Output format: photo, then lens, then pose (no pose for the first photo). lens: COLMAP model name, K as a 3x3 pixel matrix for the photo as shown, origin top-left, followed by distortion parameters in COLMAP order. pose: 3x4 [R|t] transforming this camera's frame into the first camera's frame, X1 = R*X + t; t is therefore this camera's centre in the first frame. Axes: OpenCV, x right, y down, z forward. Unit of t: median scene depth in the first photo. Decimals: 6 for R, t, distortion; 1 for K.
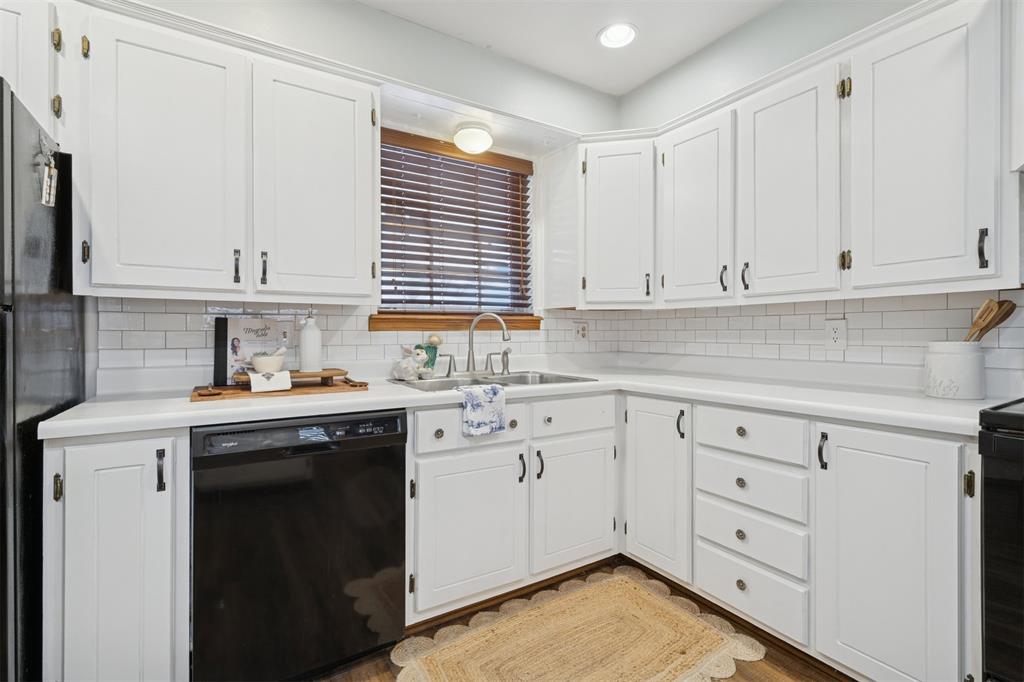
lens RADIAL K [[462.0, 0, 511.6], [0, 462.0, 334.3], [0, 0, 1]] dist [-0.001520, -0.000007]
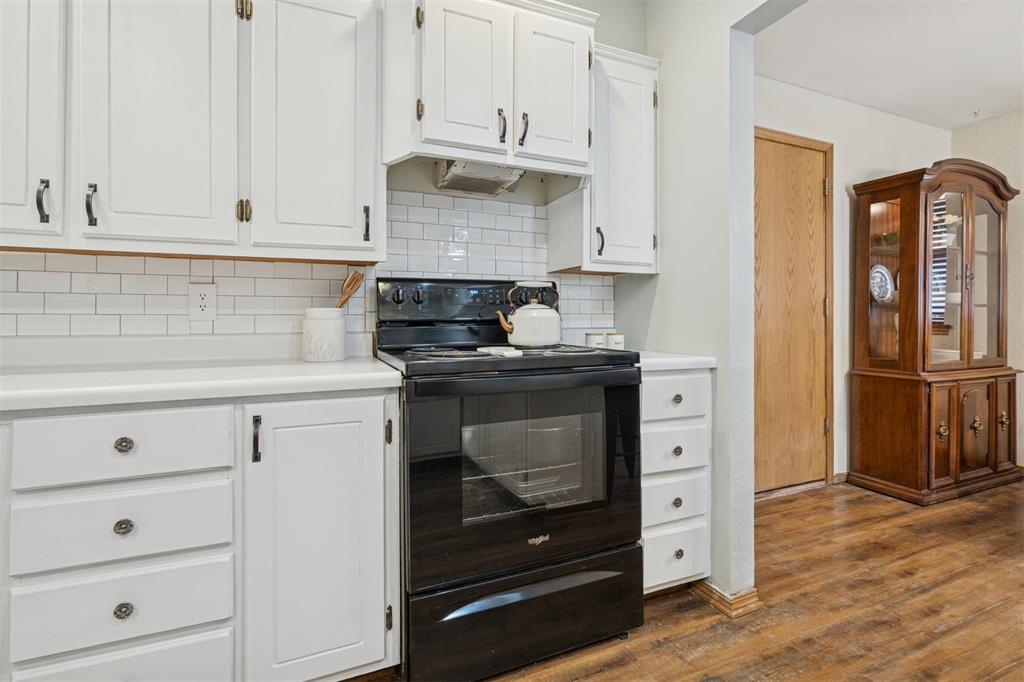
lens RADIAL K [[470.2, 0, 511.5], [0, 470.2, 319.0], [0, 0, 1]] dist [-0.003247, -0.000295]
pose [[0.161015, 0.003920, 0.986944, -0.047737], [0.002879, 0.999986, -0.004442, 0.044373], [-0.986948, 0.003556, 0.161002, 0.383782]]
